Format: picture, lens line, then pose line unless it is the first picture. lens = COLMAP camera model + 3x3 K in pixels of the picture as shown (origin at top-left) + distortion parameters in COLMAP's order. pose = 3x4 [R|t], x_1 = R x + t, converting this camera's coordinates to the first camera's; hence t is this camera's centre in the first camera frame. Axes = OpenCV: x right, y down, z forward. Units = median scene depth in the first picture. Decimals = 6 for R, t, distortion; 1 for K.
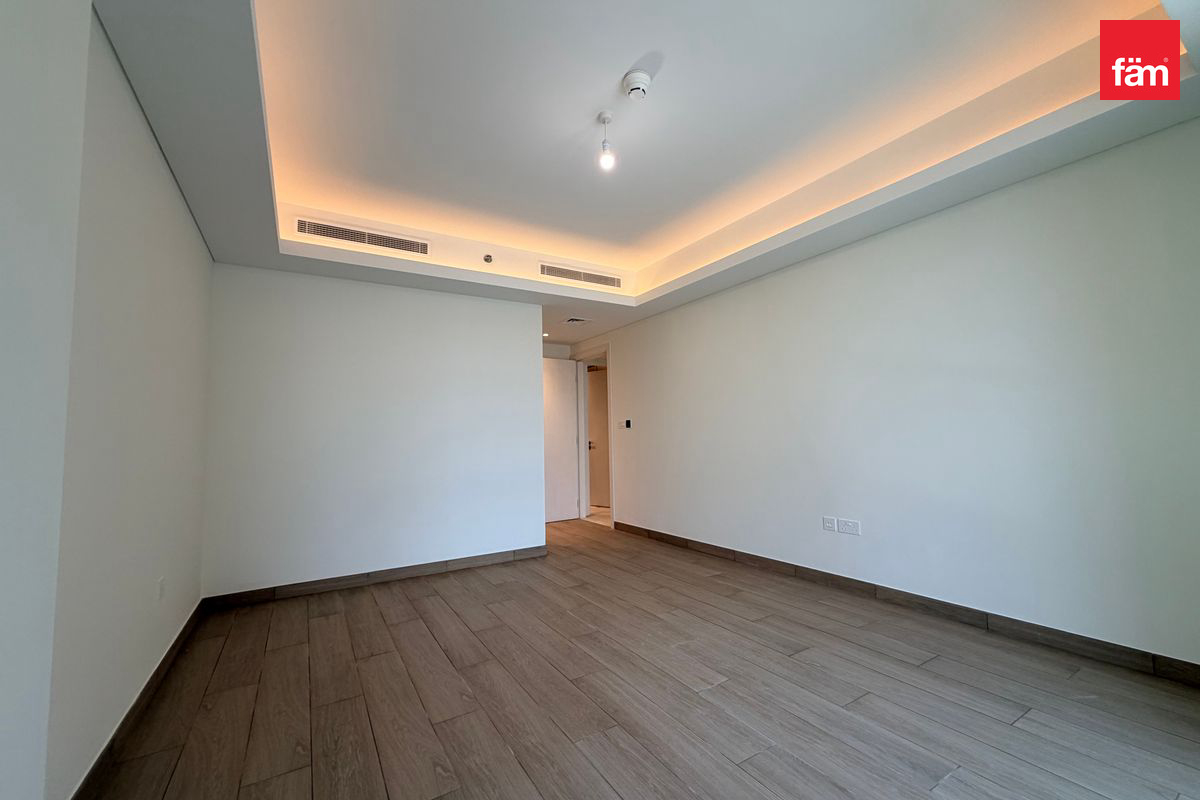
lens RADIAL K [[477.4, 0, 598.7], [0, 477.4, 398.1], [0, 0, 1]] dist [0.000805, 0.000068]
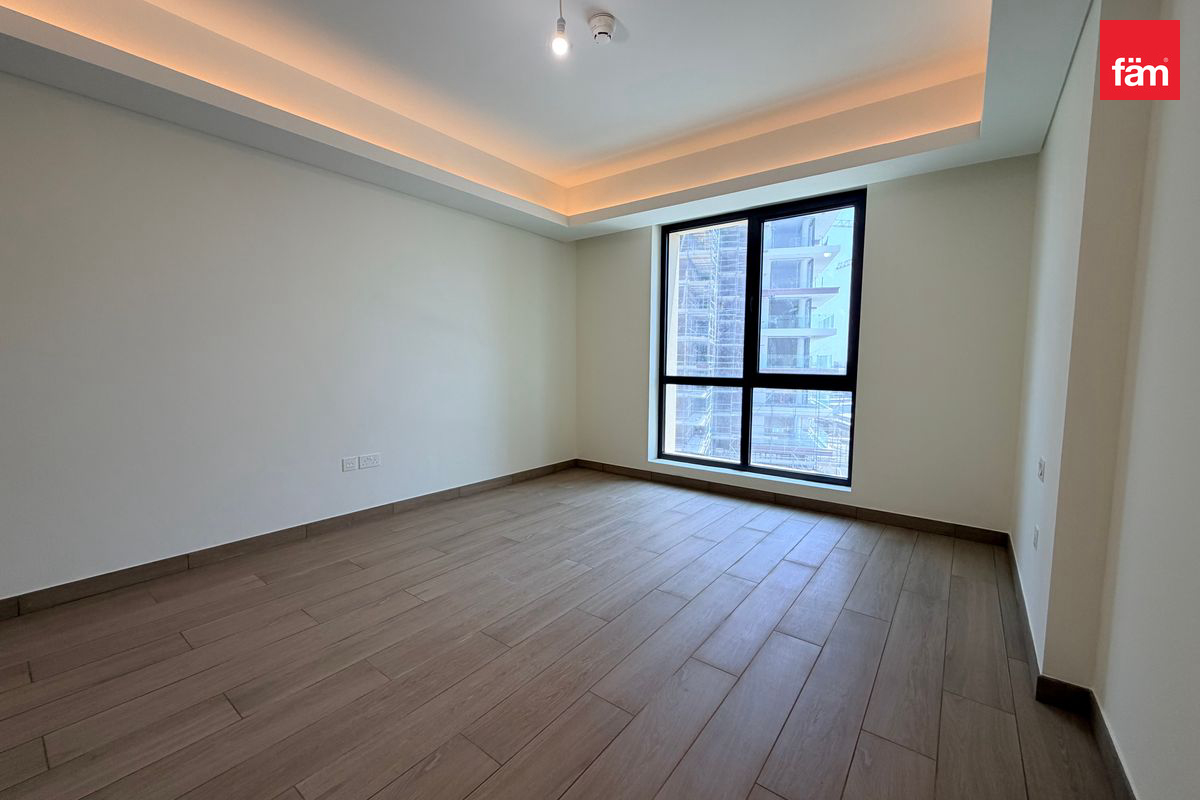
lens RADIAL K [[477.4, 0, 598.7], [0, 477.4, 398.1], [0, 0, 1]] dist [0.000805, 0.000068]
pose [[-0.354003, -0.054040, 0.933682, -0.763502], [-0.074224, 0.996804, 0.029552, 0.080464], [-0.932294, -0.058840, -0.356883, 1.124549]]
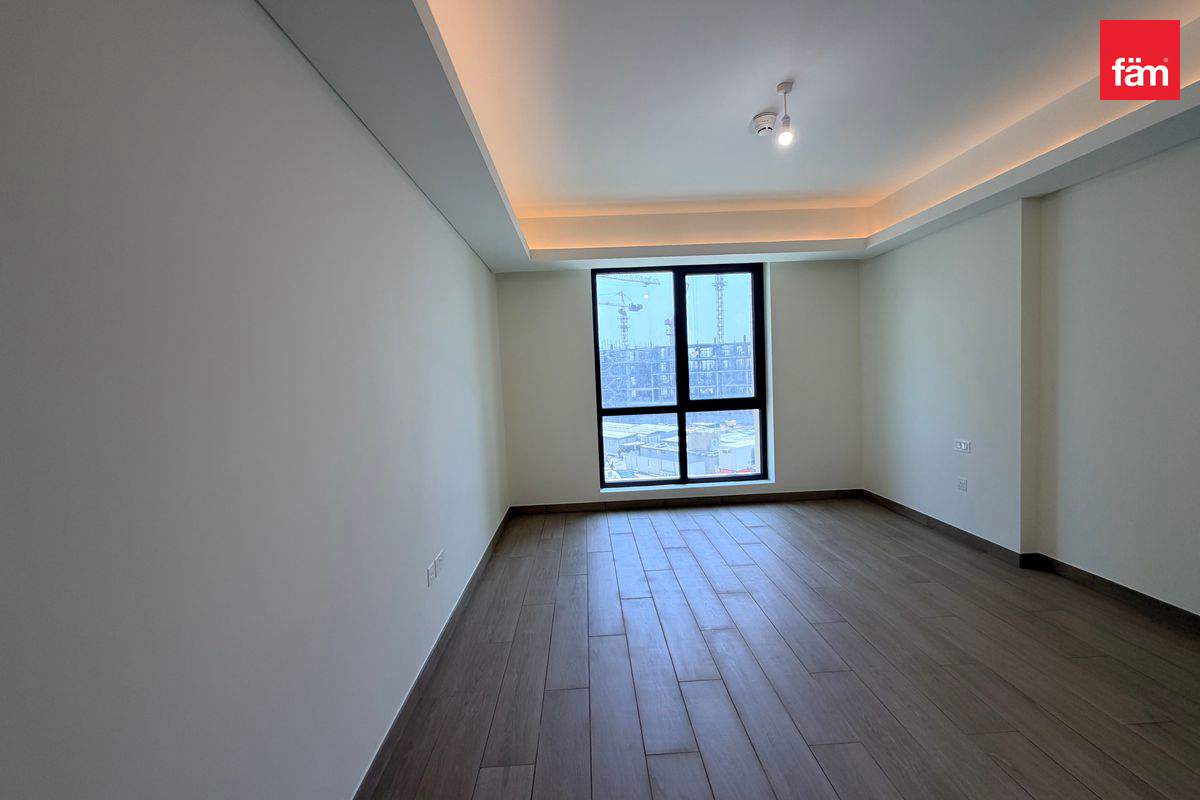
lens RADIAL K [[477.4, 0, 598.7], [0, 477.4, 398.1], [0, 0, 1]] dist [0.000805, 0.000068]
pose [[-0.865548, 0.031550, 0.499831, -0.112241], [0.023002, 0.999465, -0.023256, 0.034494], [-0.500297, -0.008632, -0.865811, 1.884202]]
